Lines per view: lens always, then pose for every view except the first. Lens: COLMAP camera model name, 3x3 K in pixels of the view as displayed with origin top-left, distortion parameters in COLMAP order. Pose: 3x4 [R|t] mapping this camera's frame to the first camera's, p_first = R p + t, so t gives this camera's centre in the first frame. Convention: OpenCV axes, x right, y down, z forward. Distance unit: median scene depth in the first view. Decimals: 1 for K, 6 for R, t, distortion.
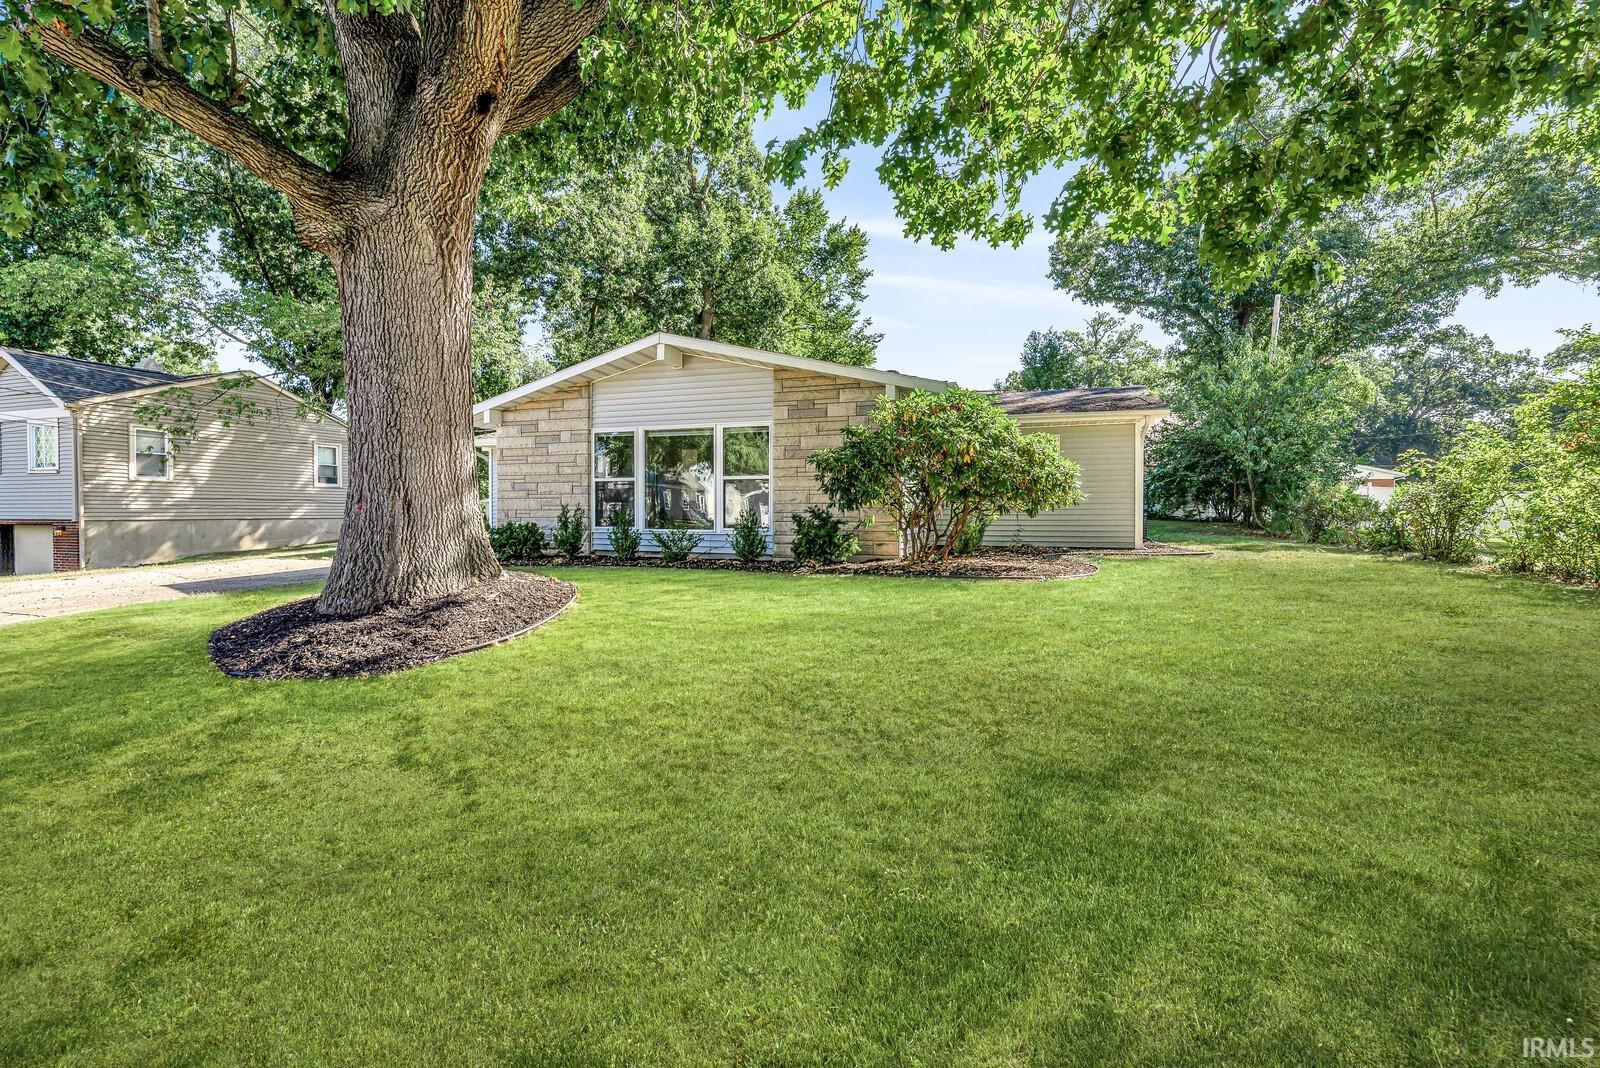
lens RADIAL K [[709.4, 0, 803.0], [0, 709.4, 514.3], [0, 0, 1]] dist [0.000076, -0.000104]
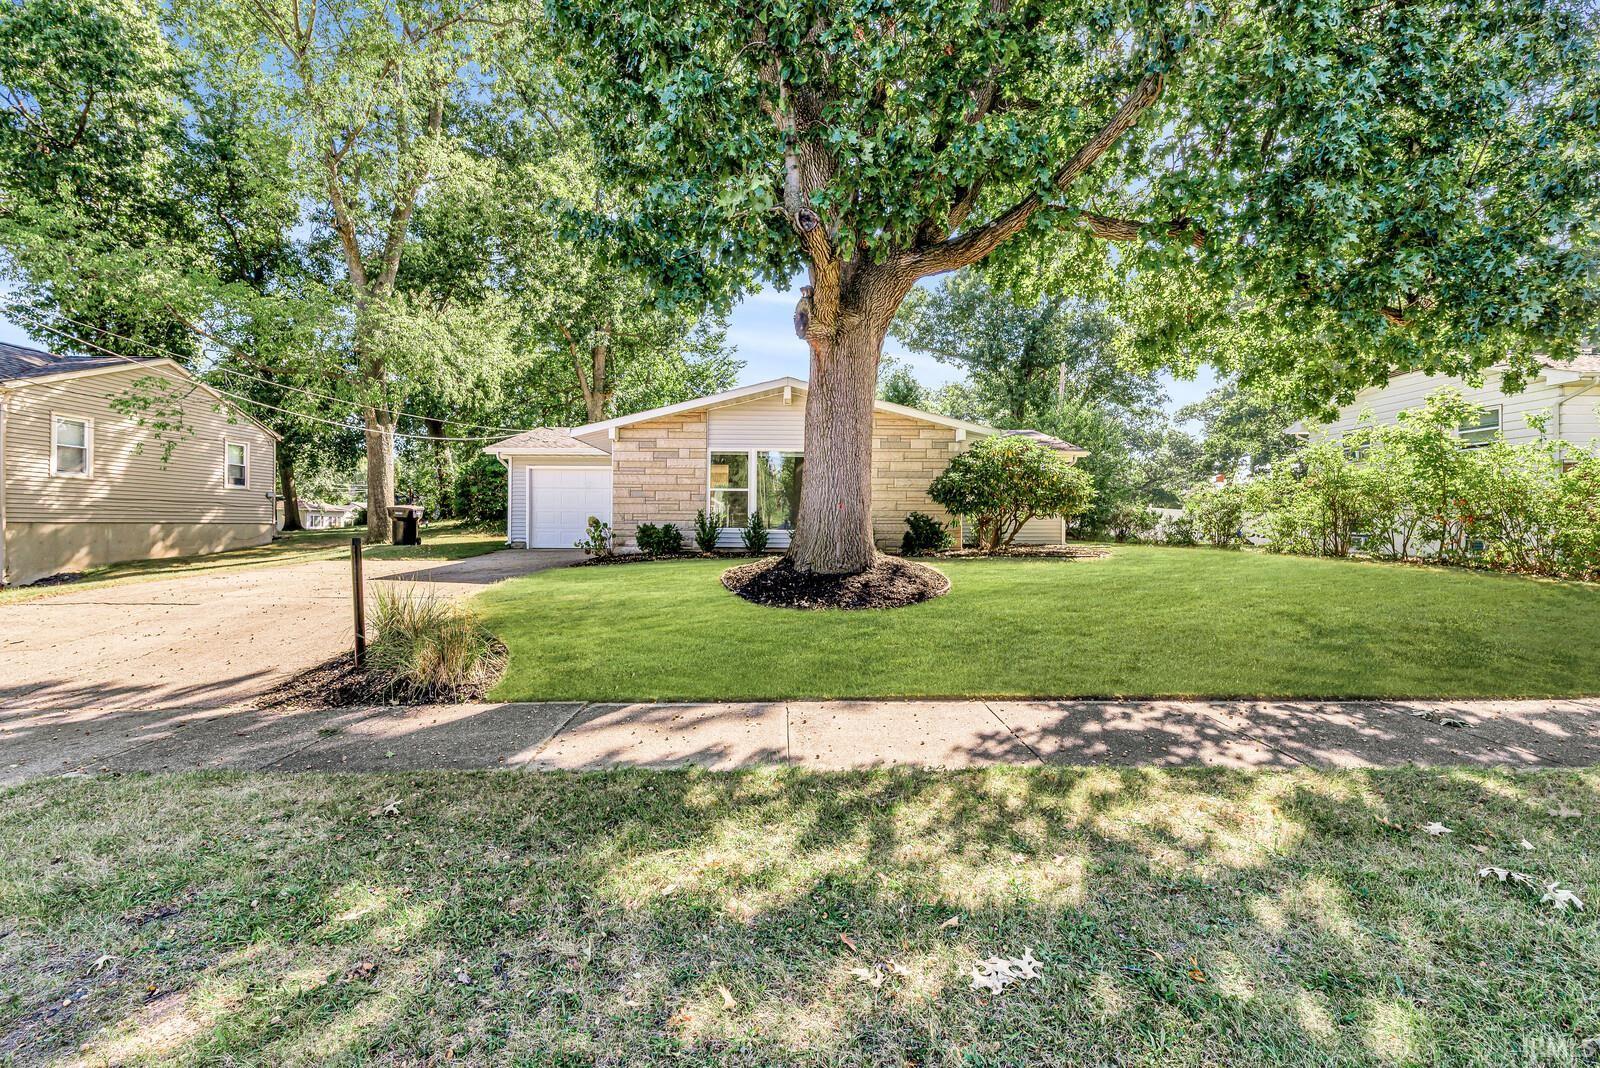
lens RADIAL K [[709.4, 0, 803.0], [0, 709.4, 514.3], [0, 0, 1]] dist [0.000076, -0.000104]
pose [[0.936037, 0.009633, 0.351770, -0.365963], [-0.003261, 0.999820, -0.018702, 0.010635], [-0.351887, 0.016359, 0.935900, -0.129094]]
